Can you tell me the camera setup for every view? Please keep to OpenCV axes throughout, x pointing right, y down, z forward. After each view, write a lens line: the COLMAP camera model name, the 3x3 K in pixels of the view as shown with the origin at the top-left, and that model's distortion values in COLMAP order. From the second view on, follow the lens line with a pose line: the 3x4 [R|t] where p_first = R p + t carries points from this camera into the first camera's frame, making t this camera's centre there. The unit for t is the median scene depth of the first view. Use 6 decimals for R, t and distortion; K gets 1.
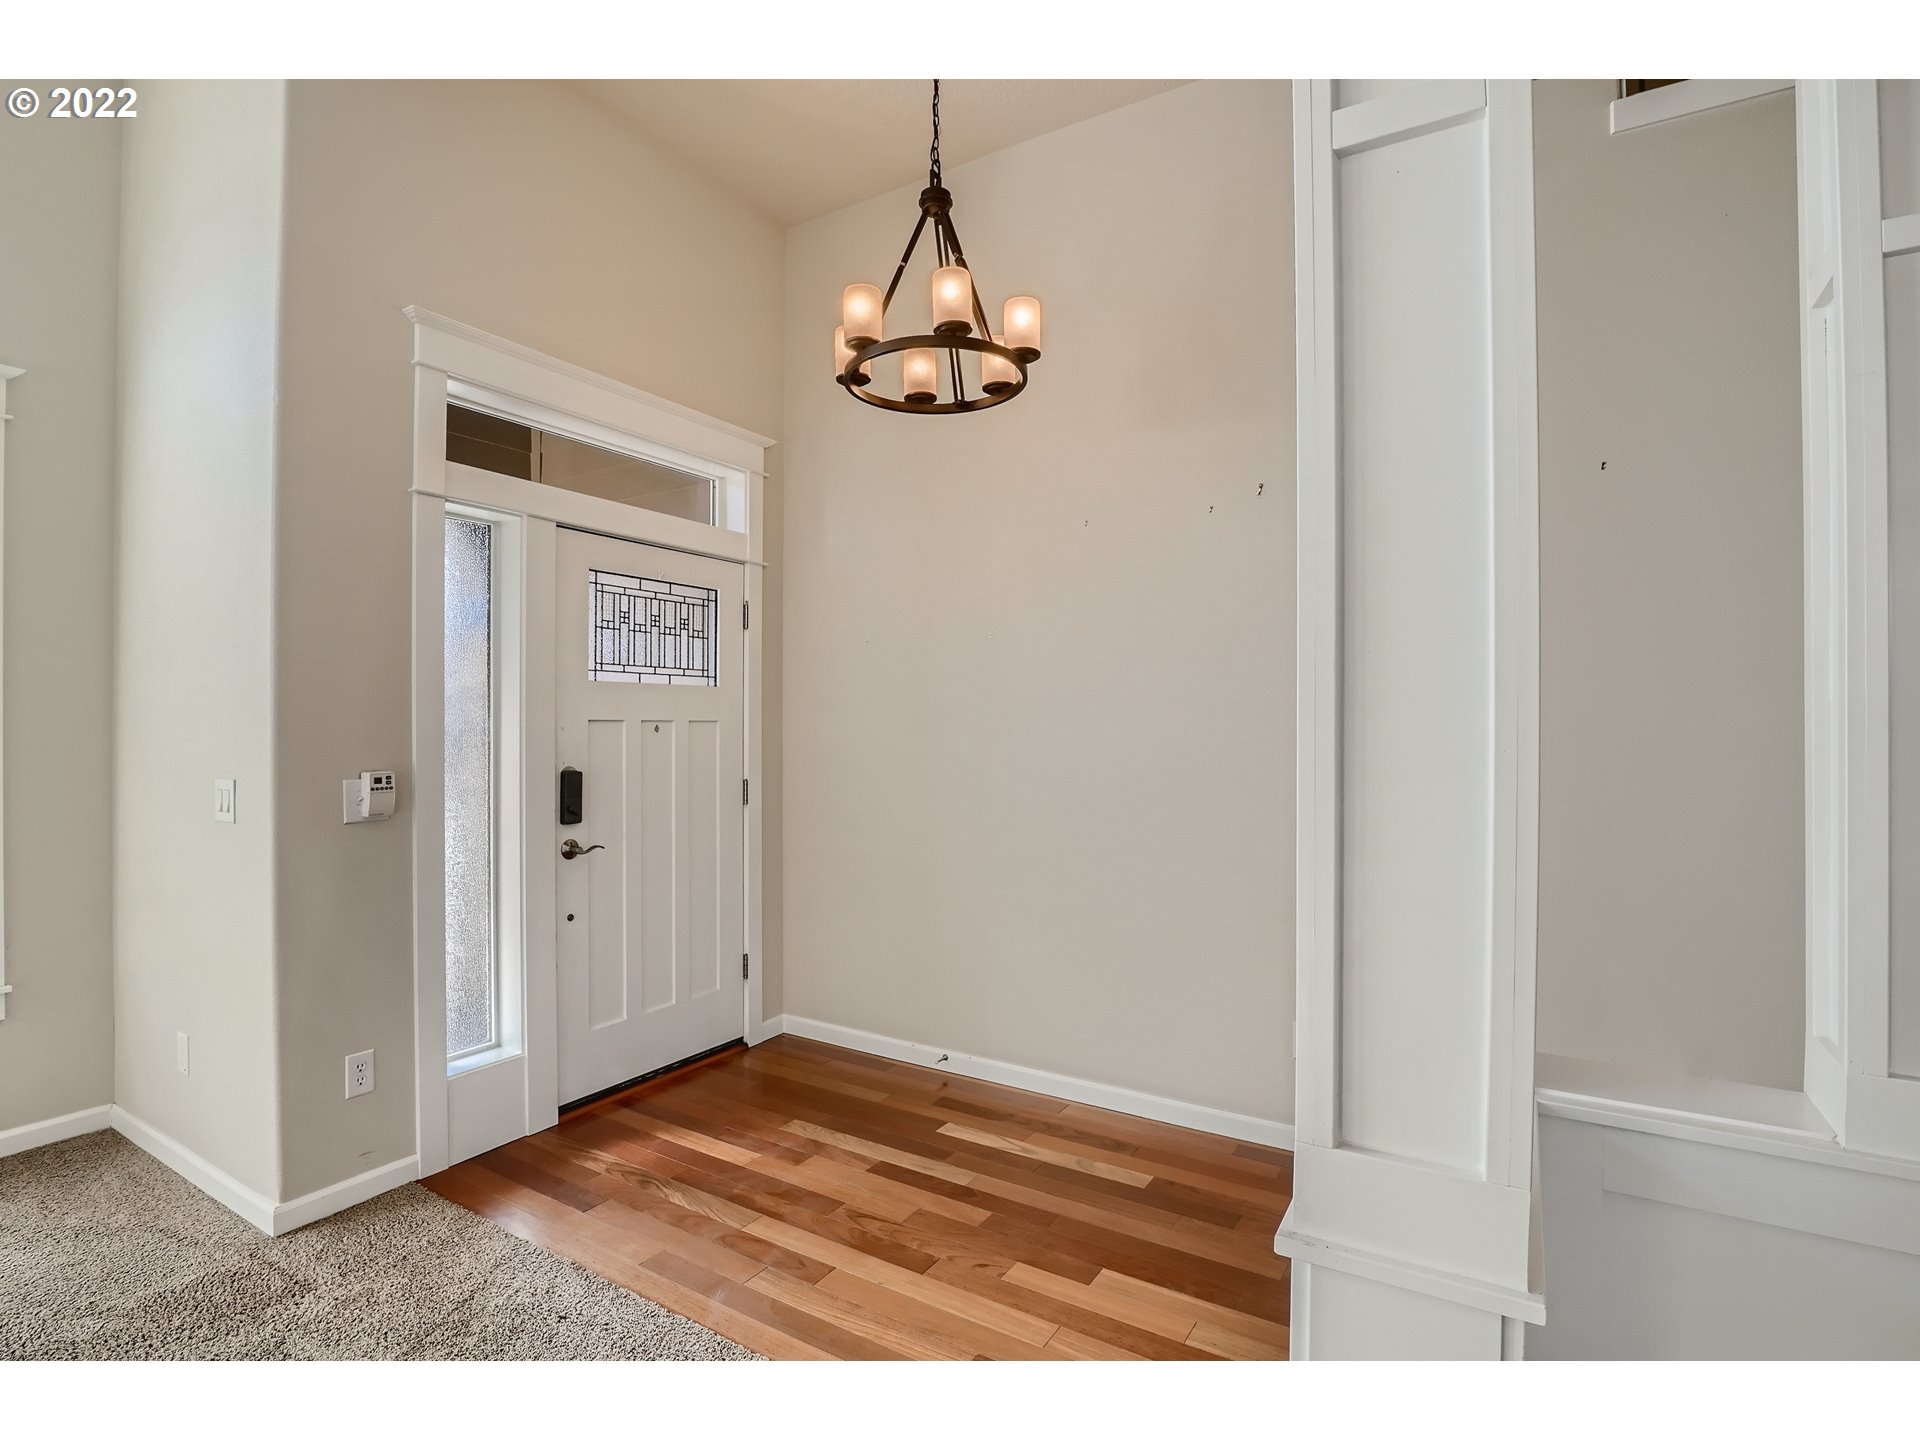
lens RADIAL K [[927.8, 0, 959.3], [0, 927.8, 725.7], [0, 0, 1]] dist [-0.035016, 0.001936]
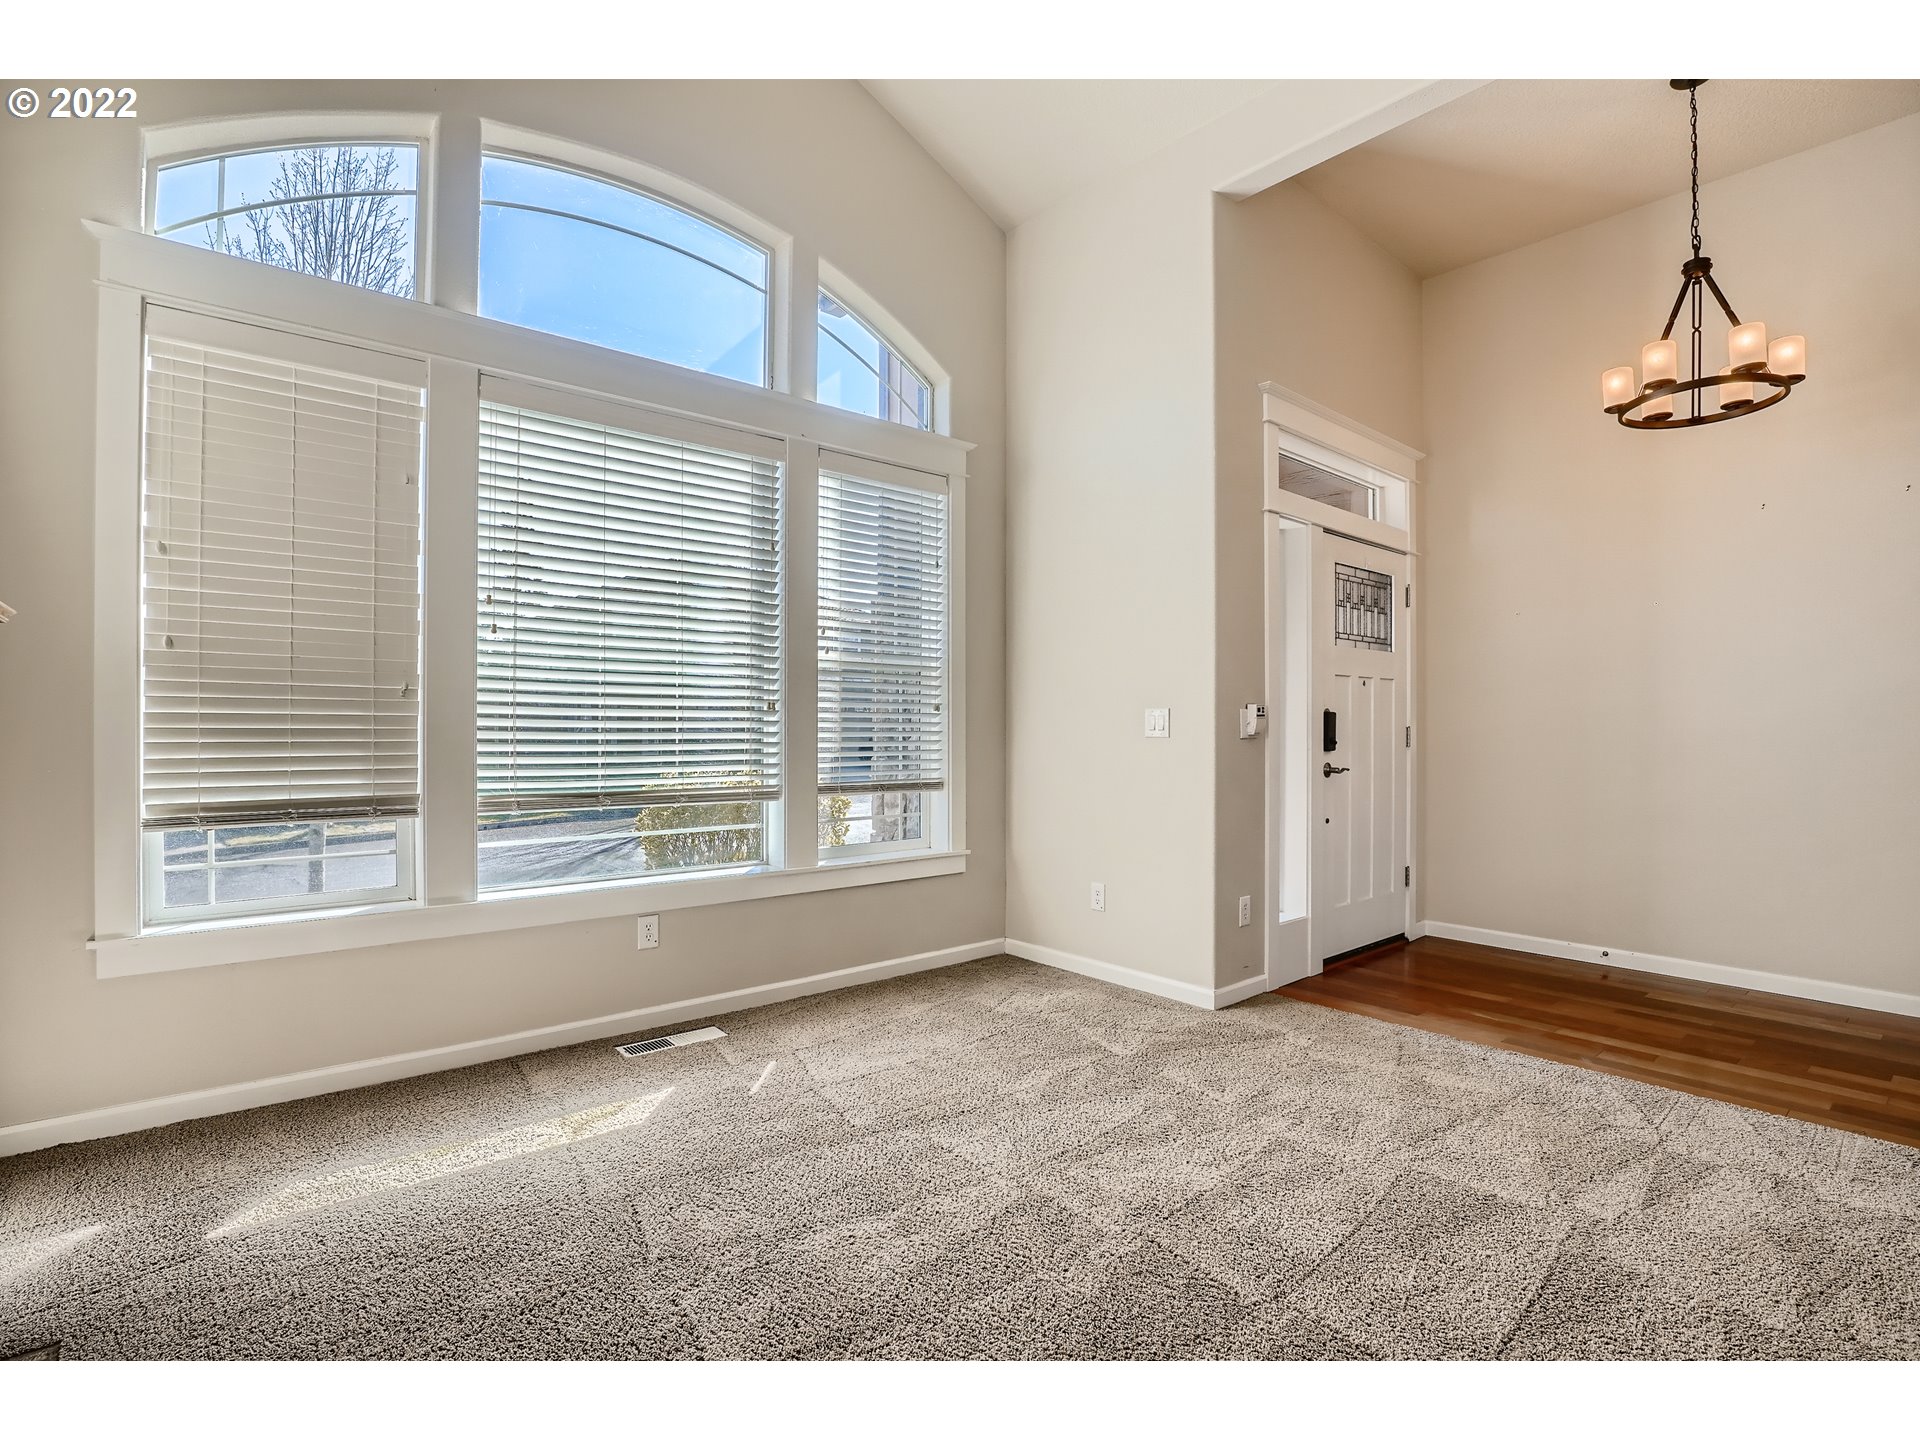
lens RADIAL K [[927.8, 0, 961.4], [0, 927.8, 718.3], [0, 0, 1]] dist [-0.035016, 0.001936]
pose [[0.953099, -0.001465, -0.302656, -0.598859], [-0.001018, 0.999967, -0.008047, 0.080326], [0.302658, 0.007978, 0.953066, -0.511332]]
